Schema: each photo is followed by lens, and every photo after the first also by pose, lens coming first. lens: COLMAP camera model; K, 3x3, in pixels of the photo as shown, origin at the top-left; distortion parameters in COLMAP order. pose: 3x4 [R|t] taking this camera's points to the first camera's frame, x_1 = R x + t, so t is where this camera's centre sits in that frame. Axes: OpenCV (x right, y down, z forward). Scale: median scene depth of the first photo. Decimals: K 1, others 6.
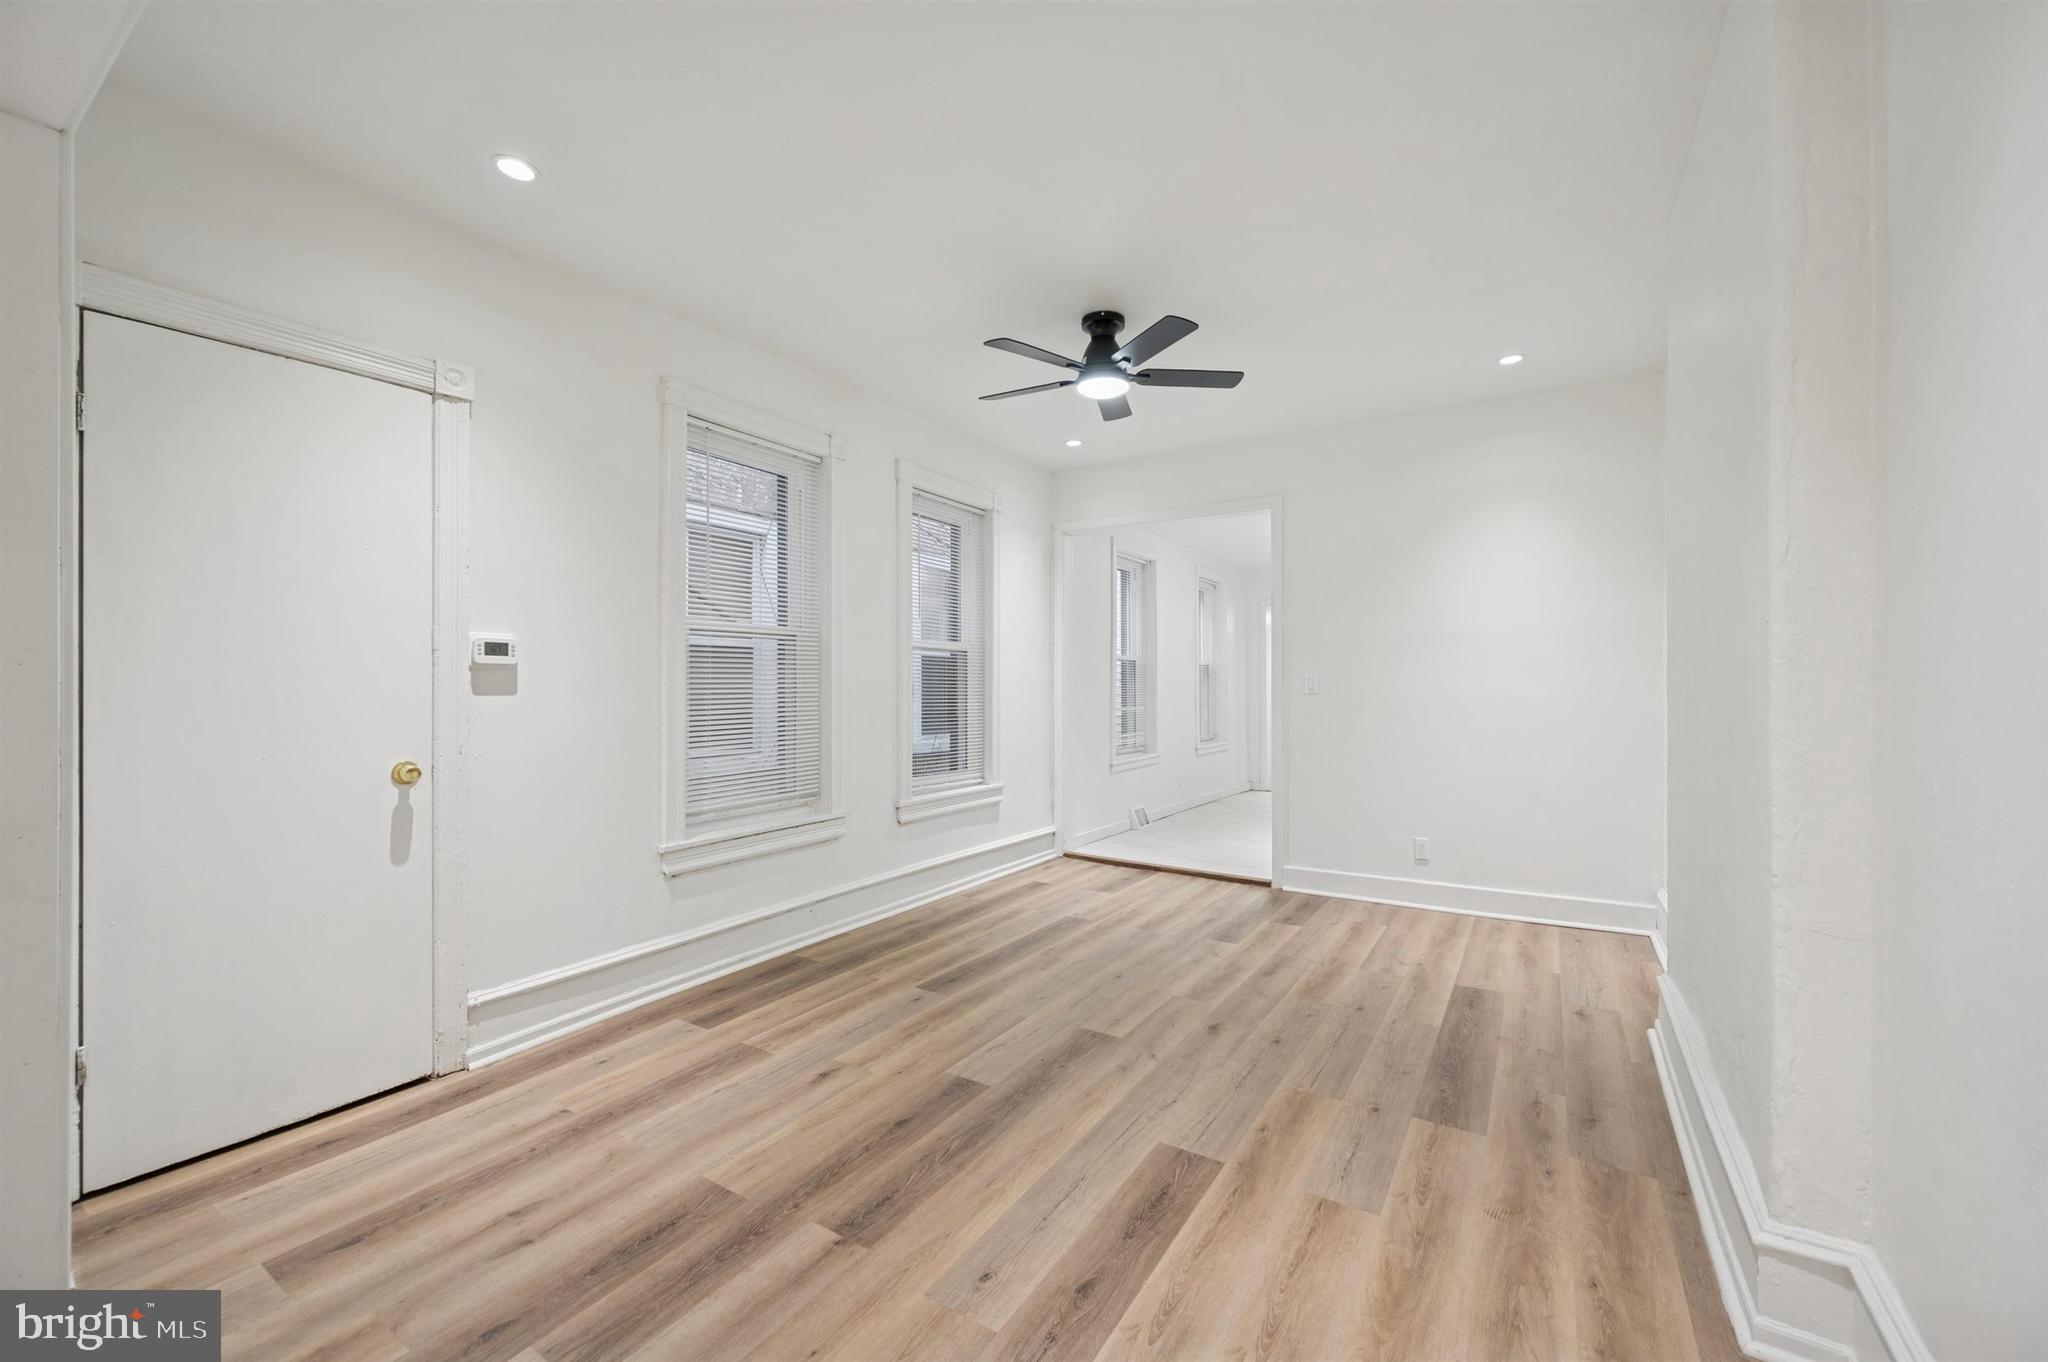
lens RADIAL K [[805.2, 0, 1042.8], [0, 805.2, 679.5], [0, 0, 1]] dist [0.000377, -0.000208]
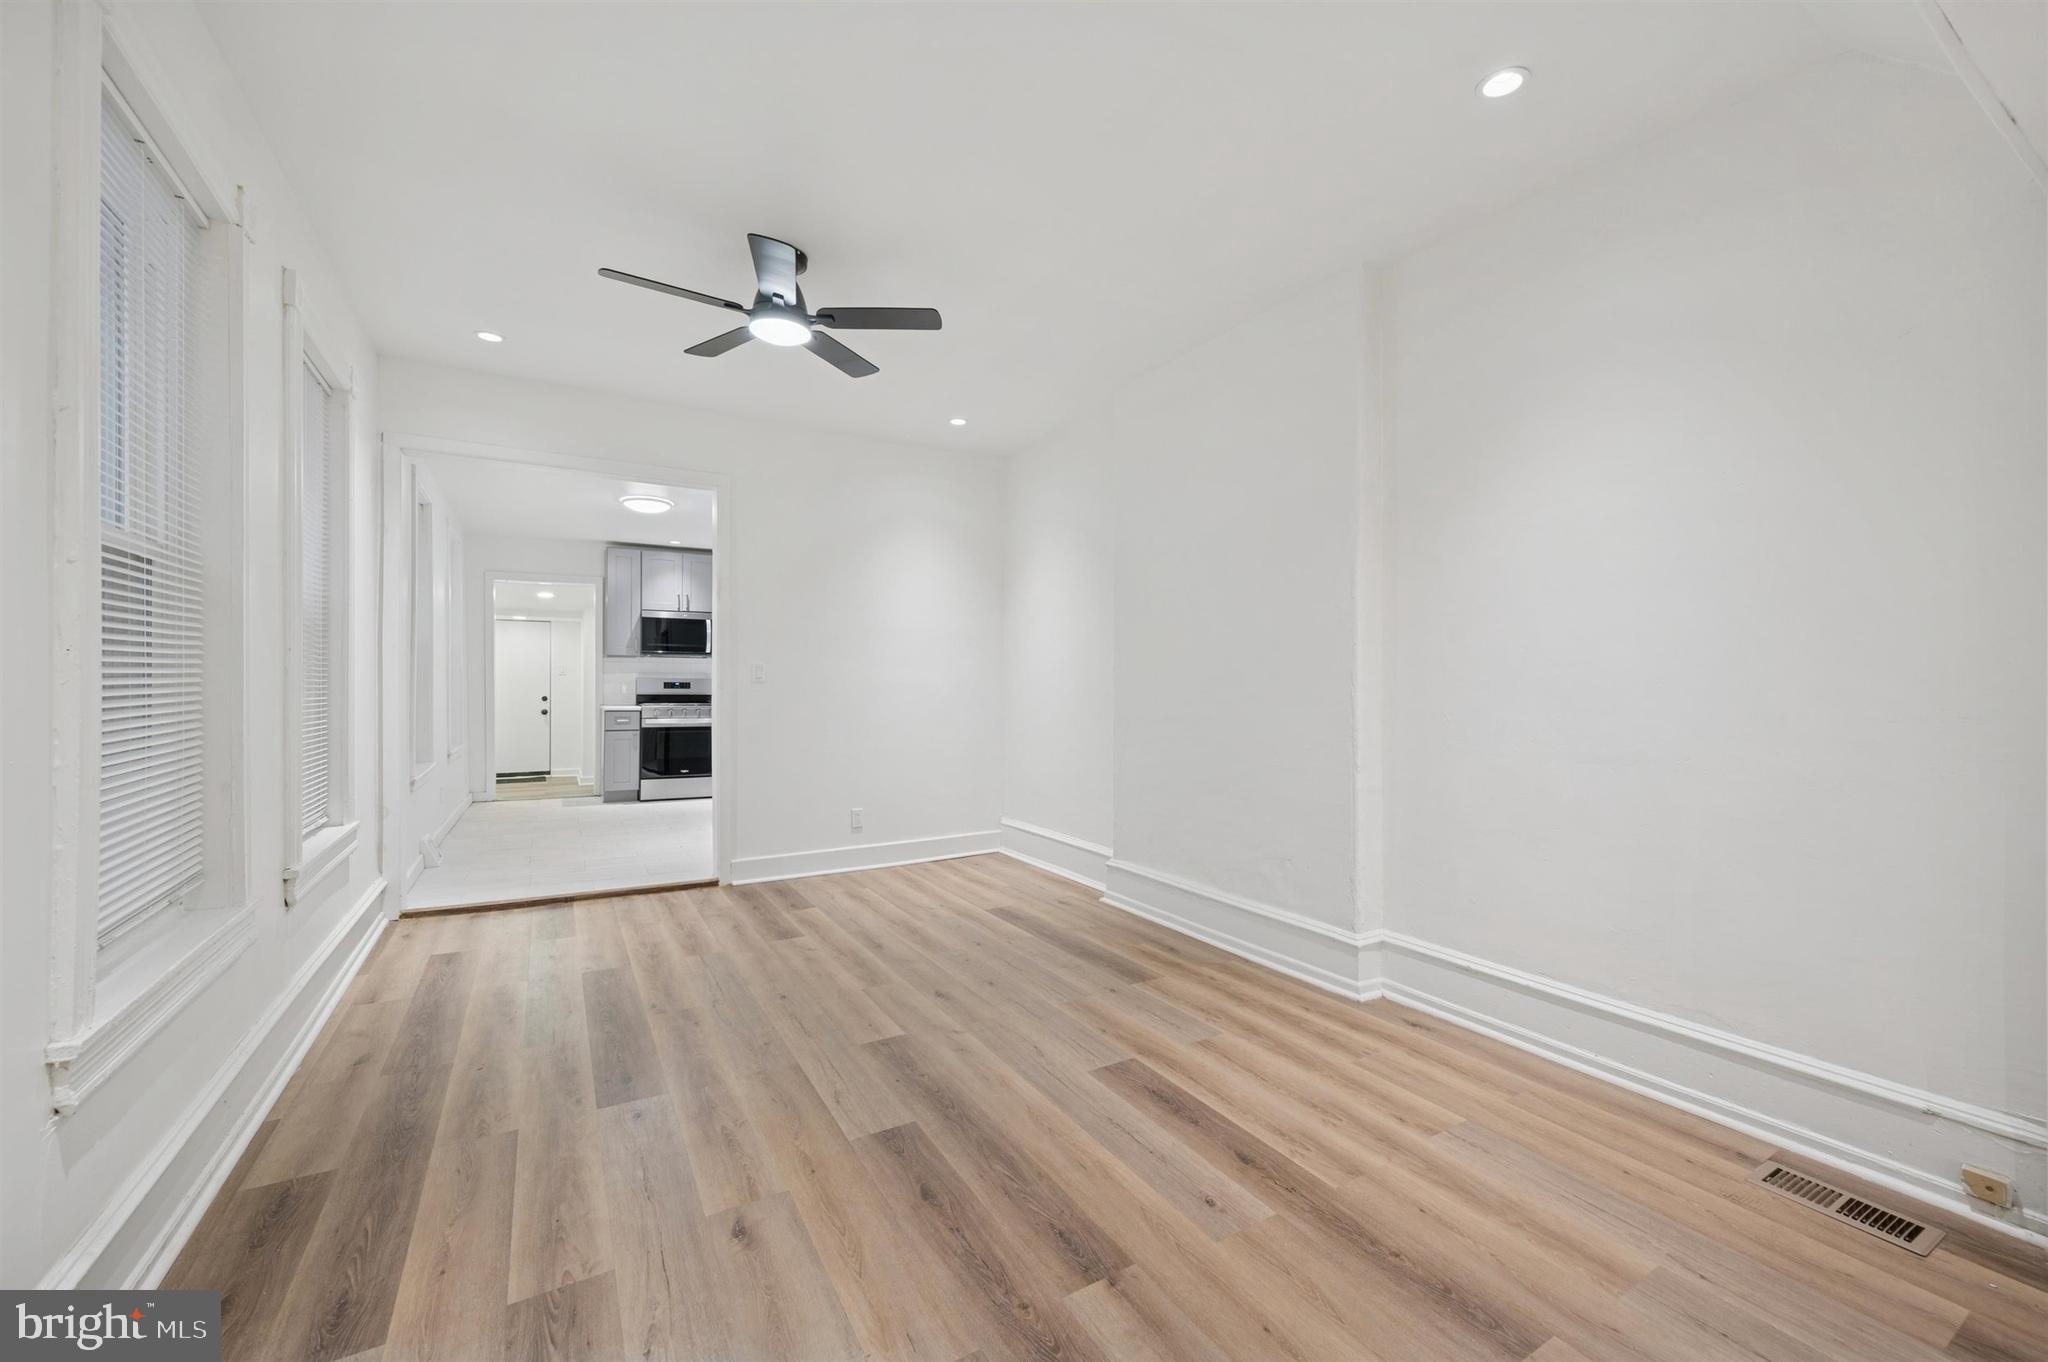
lens RADIAL K [[805.2, 0, 1020.4], [0, 805.2, 681.2], [0, 0, 1]] dist [0.000377, -0.000208]
pose [[0.464549, 0.002617, 0.885544, -0.664257], [-0.011756, 0.999926, 0.003212, 0.014332], [-0.885470, -0.011902, 0.464545, 0.410172]]
